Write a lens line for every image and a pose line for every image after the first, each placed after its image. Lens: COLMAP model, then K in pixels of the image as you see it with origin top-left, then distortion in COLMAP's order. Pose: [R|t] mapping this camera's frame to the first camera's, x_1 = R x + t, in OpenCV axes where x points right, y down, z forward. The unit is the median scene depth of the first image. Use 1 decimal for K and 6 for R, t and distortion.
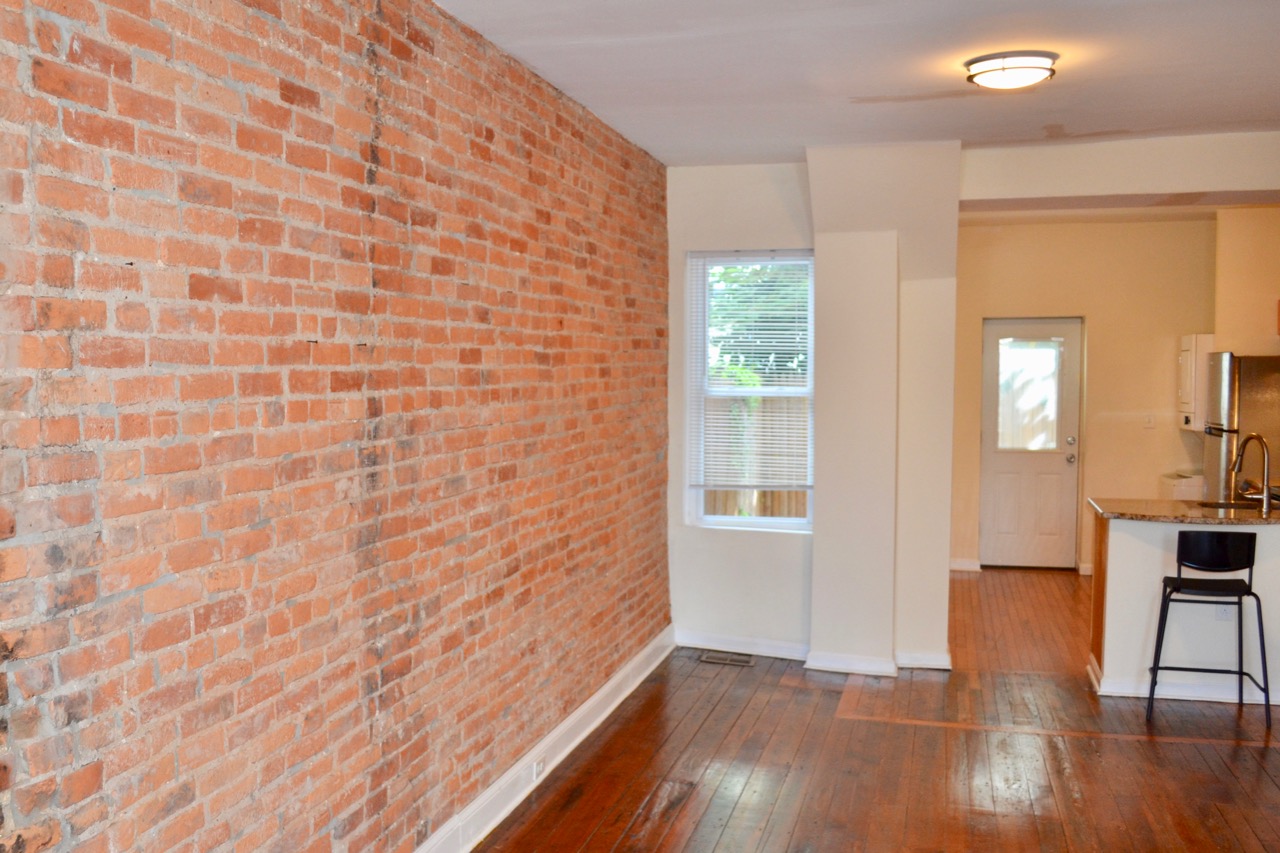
lens RADIAL K [[1289.9, 0, 483.9], [0, 1289.9, 479.5], [0, 0, 1]] dist [-0.074671, 0.001852]
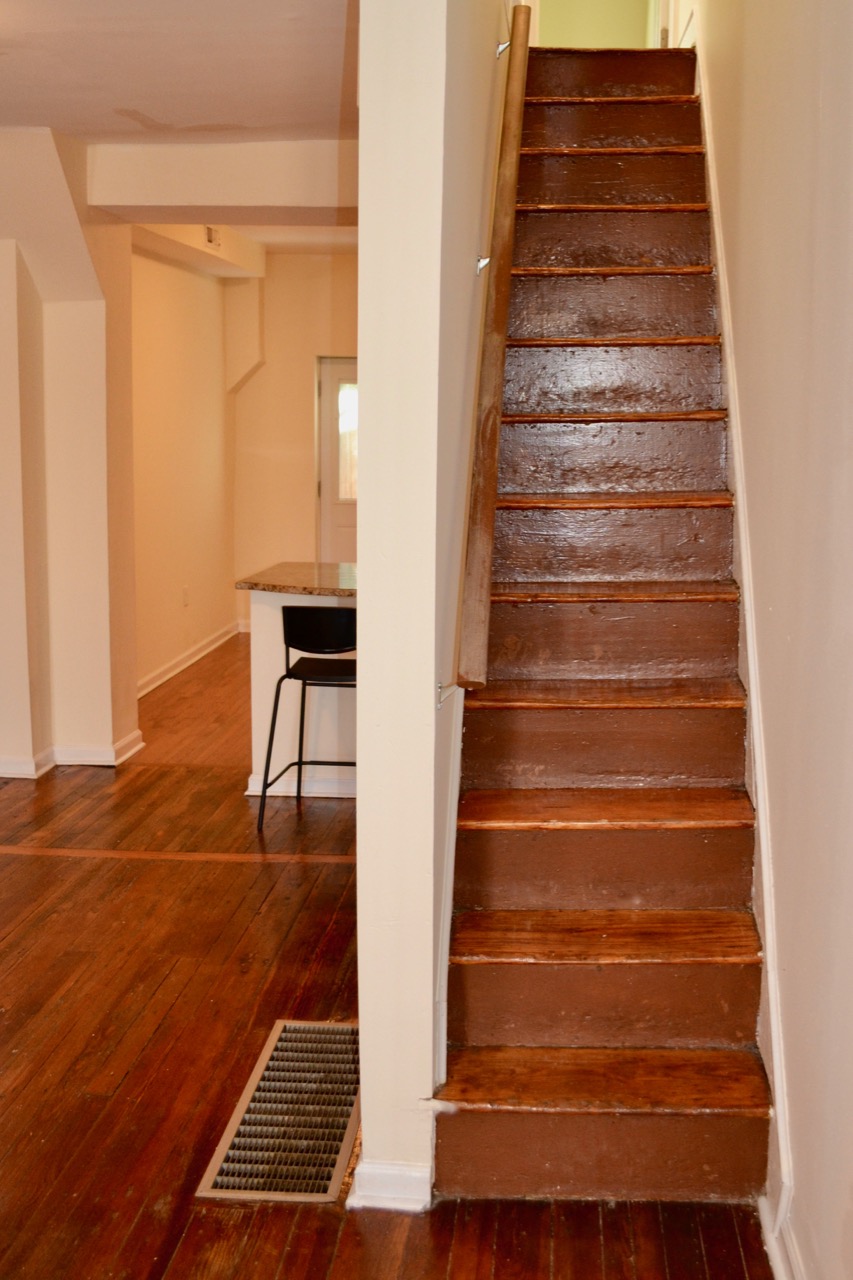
lens RADIAL K [[1289.9, 0, 479.5], [0, 1289.9, 638.1], [0, 0, 1]] dist [-0.074671, 0.001852]
pose [[0.953631, -0.032776, 0.299188, 0.386525], [0.006293, 0.996007, 0.089057, -0.012539], [-0.300912, -0.083045, 0.950029, 0.129784]]
